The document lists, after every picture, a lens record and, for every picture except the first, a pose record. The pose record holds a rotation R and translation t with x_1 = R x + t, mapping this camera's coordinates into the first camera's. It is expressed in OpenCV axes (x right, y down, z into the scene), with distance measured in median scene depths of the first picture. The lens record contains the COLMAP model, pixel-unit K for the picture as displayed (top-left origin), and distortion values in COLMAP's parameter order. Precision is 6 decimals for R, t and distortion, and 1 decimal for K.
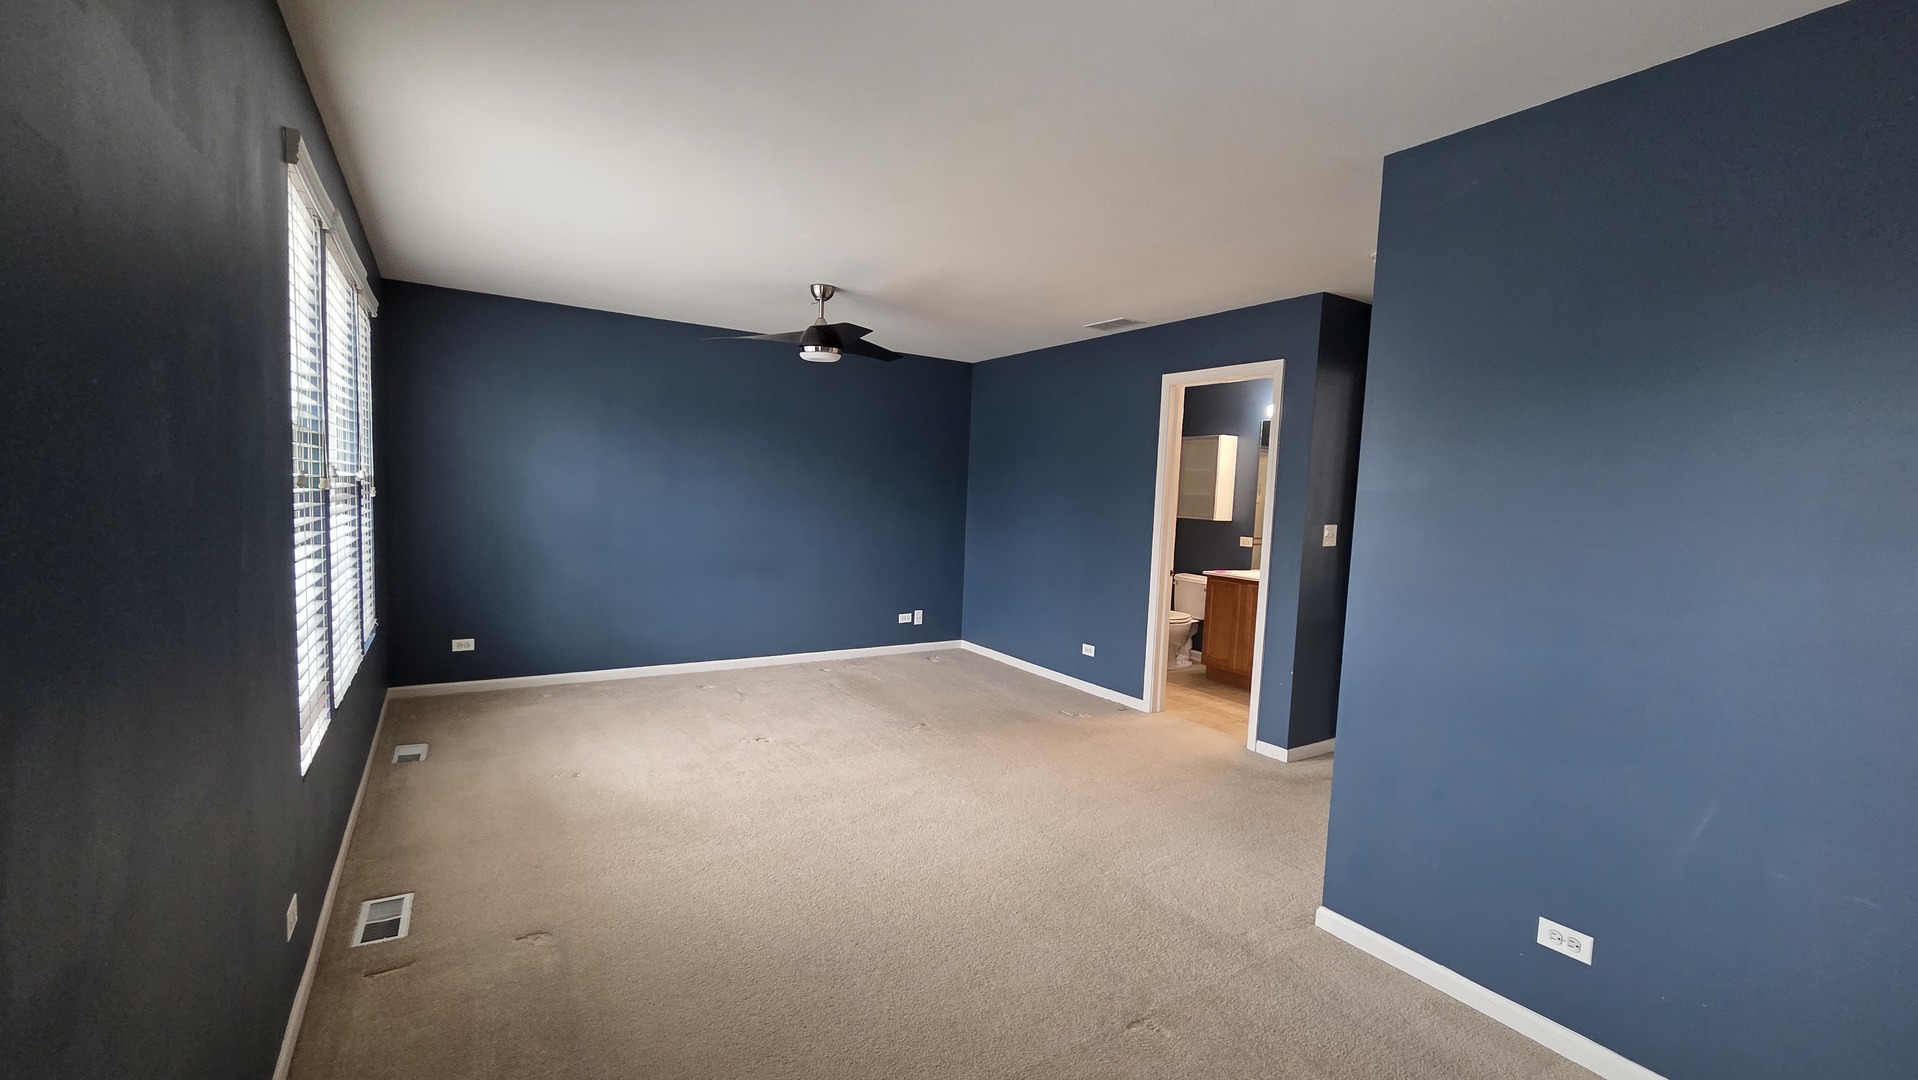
lens RADIAL K [[787.2, 0, 953.5], [0, 787.2, 553.4], [0, 0, 1]] dist [-0.003697, -0.000614]
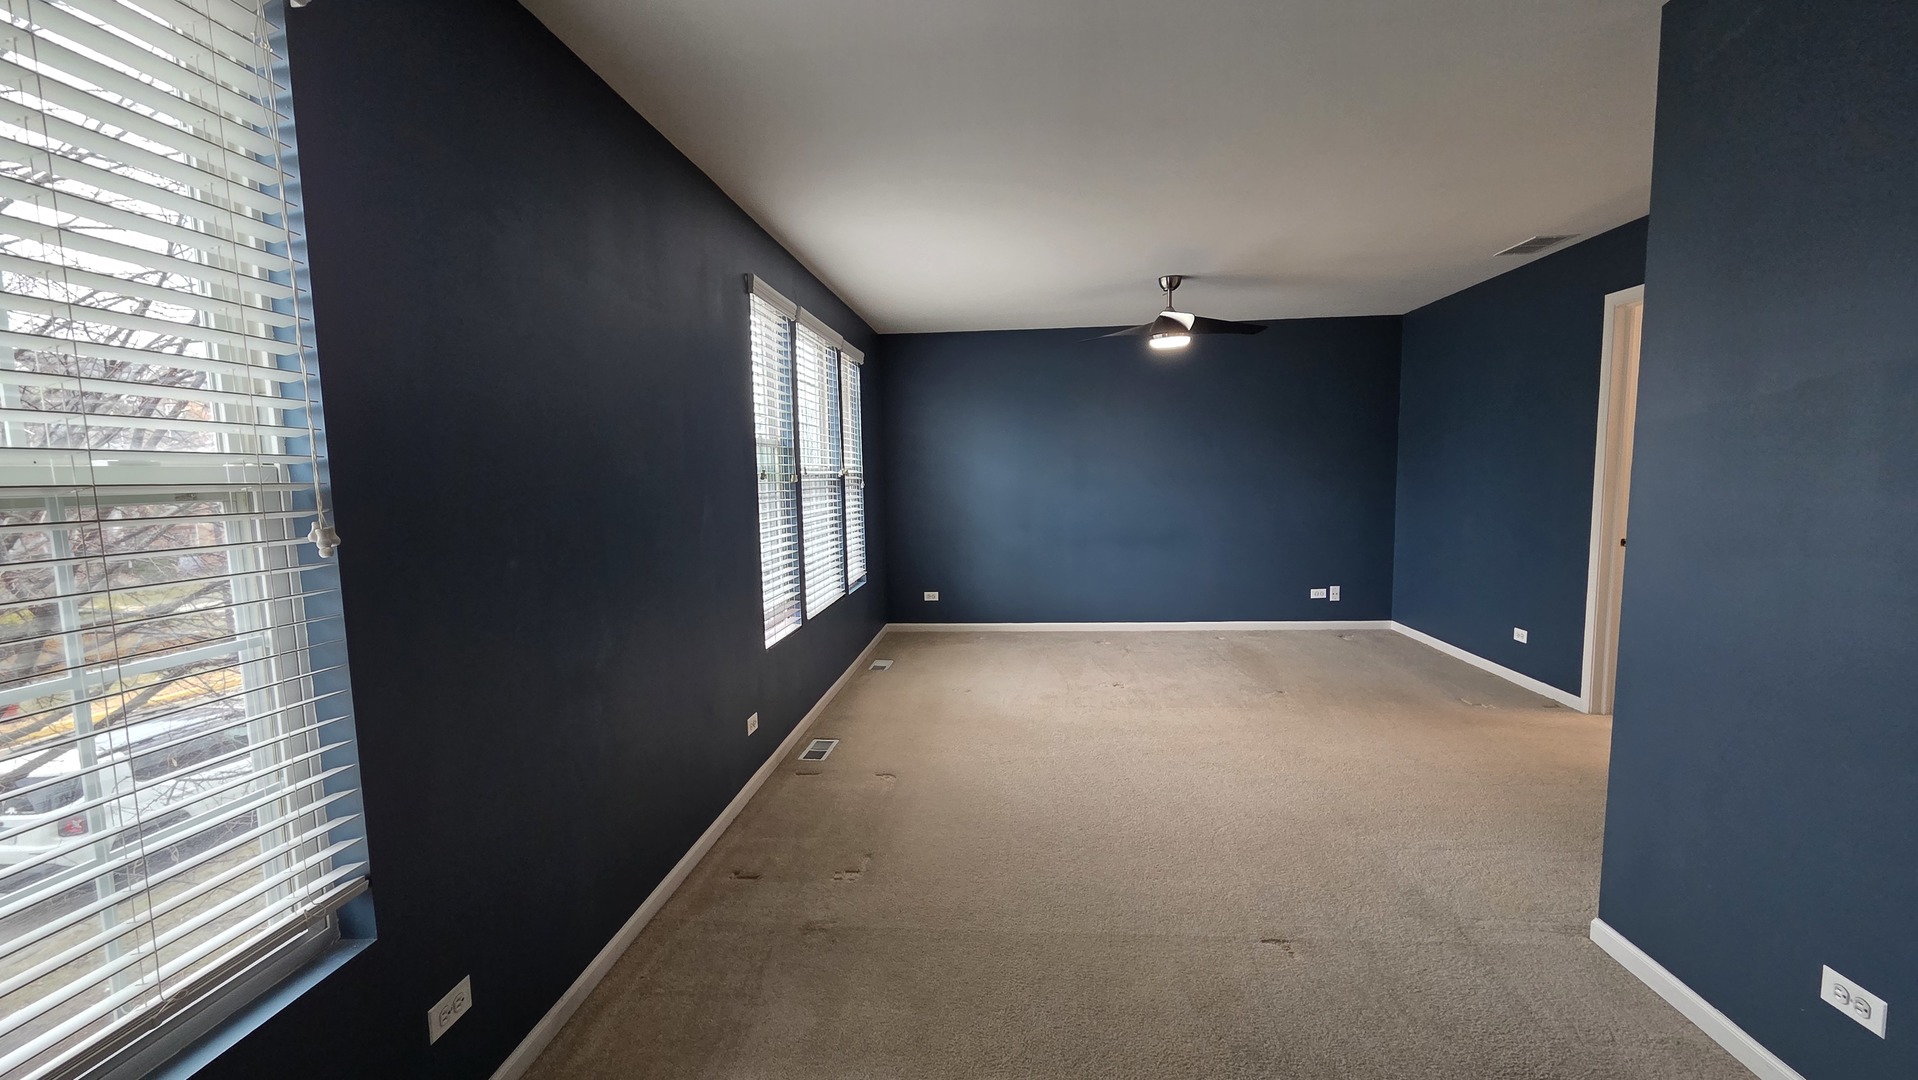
lens RADIAL K [[787.2, 0, 953.5], [0, 787.2, 553.4], [0, 0, 1]] dist [-0.003697, -0.000614]
pose [[0.791893, 0.006468, -0.610625, 0.266010], [0.004178, 0.999863, 0.016010, 0.024510], [0.610645, -0.015229, 0.791758, -0.052905]]
